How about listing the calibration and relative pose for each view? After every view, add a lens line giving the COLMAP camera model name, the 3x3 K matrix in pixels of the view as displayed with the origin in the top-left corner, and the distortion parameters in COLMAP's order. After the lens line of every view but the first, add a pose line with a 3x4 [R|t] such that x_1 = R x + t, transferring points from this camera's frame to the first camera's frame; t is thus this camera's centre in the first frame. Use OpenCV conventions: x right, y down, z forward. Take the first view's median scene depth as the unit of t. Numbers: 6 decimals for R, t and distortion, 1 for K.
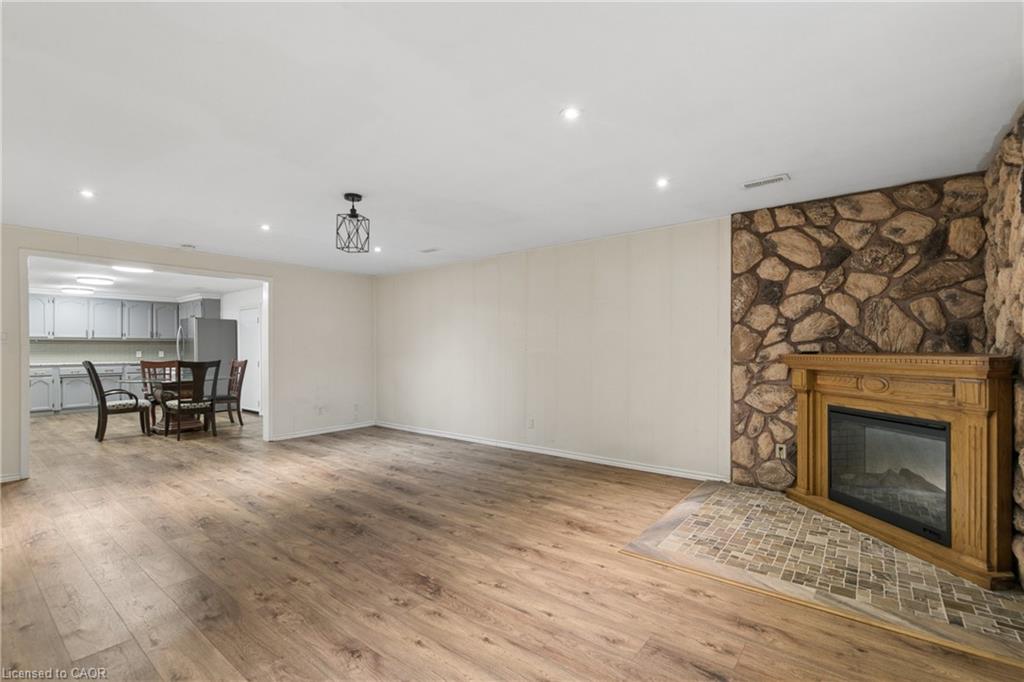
lens RADIAL K [[448.8, 0, 543.8], [0, 448.8, 355.5], [0, 0, 1]] dist [0.005232, -0.001345]
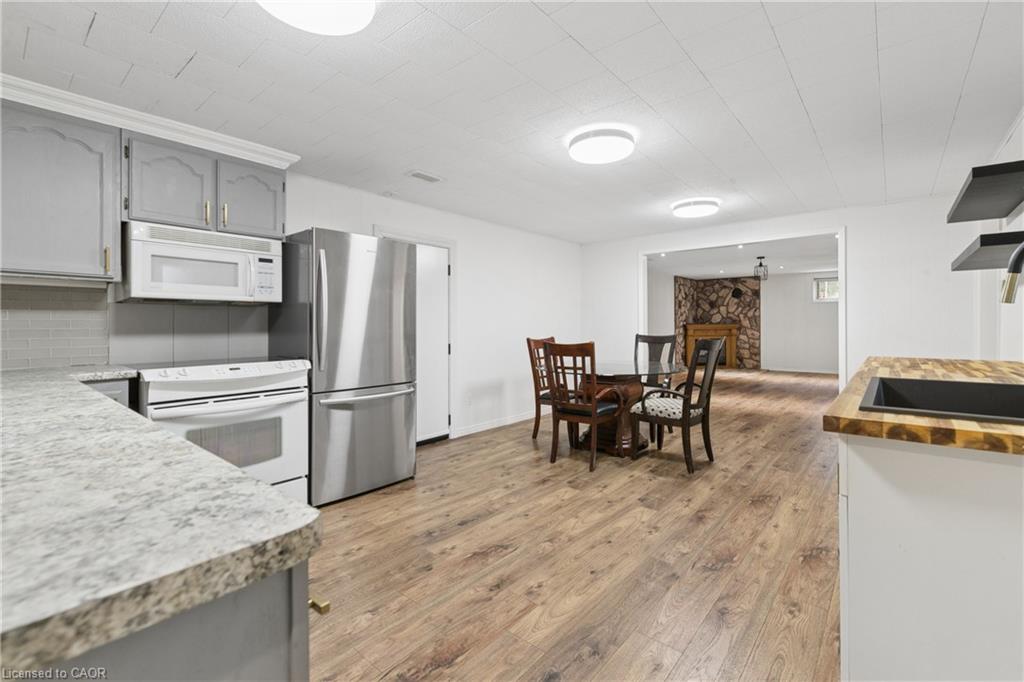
lens RADIAL K [[448.8, 0, 517.5], [0, 448.8, 319.9], [0, 0, 1]] dist [0.005232, -0.001345]
pose [[0.065782, 0.015371, 0.997716, -2.603159], [0.024353, 0.999559, -0.017005, -0.012569], [-0.997537, 0.025416, 0.065378, 1.910573]]
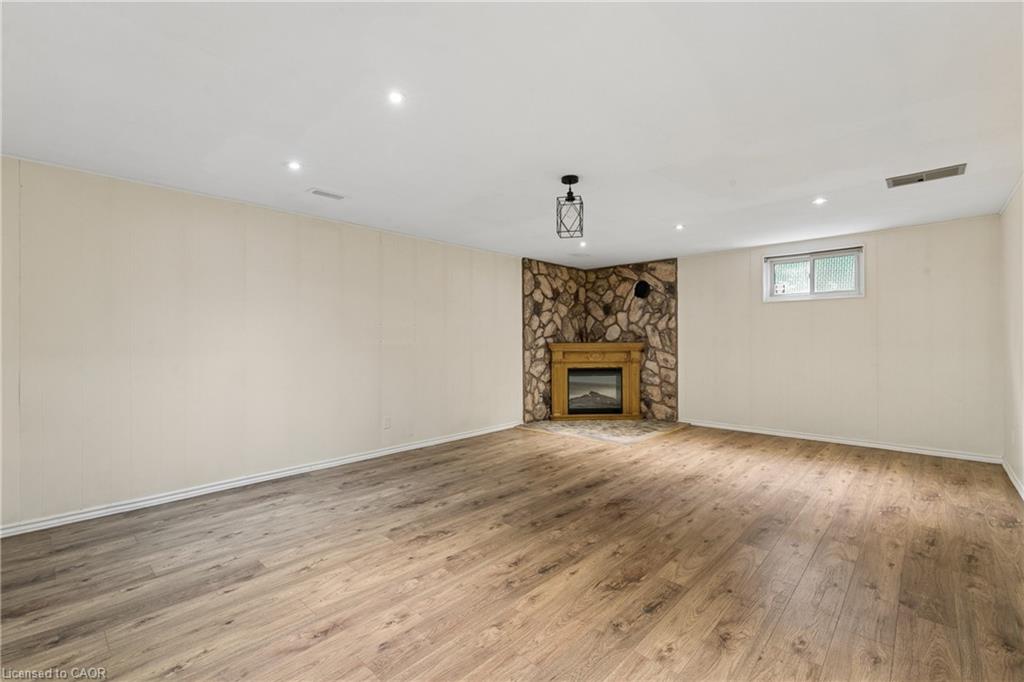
lens RADIAL K [[448.8, 0, 493.0], [0, 448.8, 351.1], [0, 0, 1]] dist [0.005232, -0.001345]
pose [[0.129691, -0.018601, 0.991380, -1.272367], [0.019374, 0.999681, 0.016222, -0.005956], [-0.991365, 0.017103, 0.130010, 0.955297]]
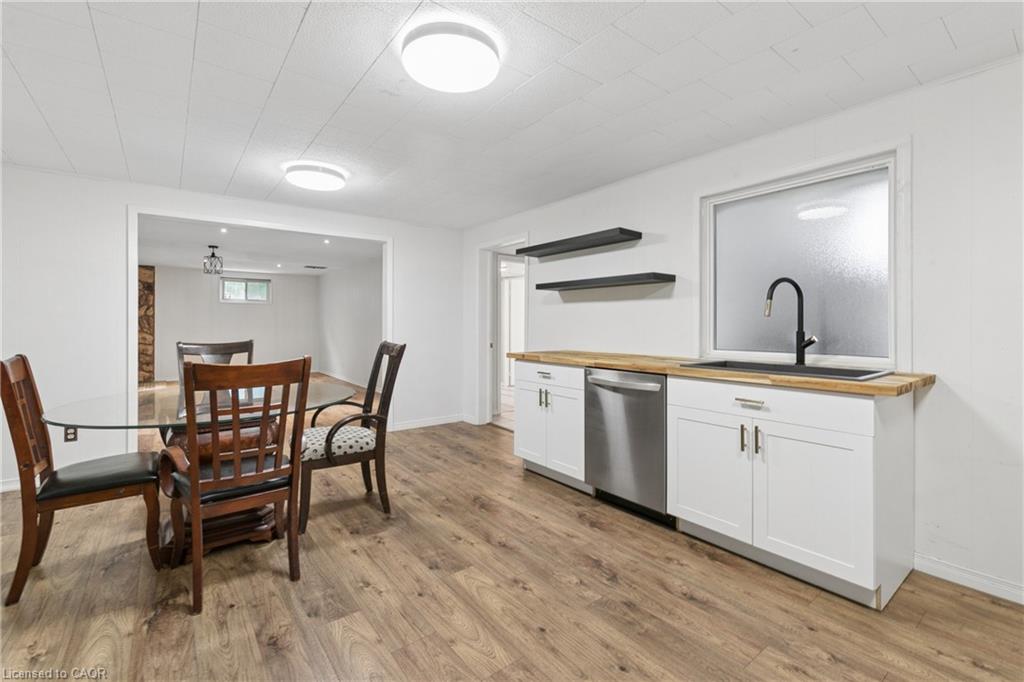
lens RADIAL K [[448.8, 0, 513.6], [0, 448.8, 325.1], [0, 0, 1]] dist [0.005232, -0.001345]
pose [[-0.959772, 0.003729, 0.280757, -2.040797], [0.009096, 0.999800, 0.017817, -0.025404], [-0.280634, 0.019655, -0.959614, 2.283685]]
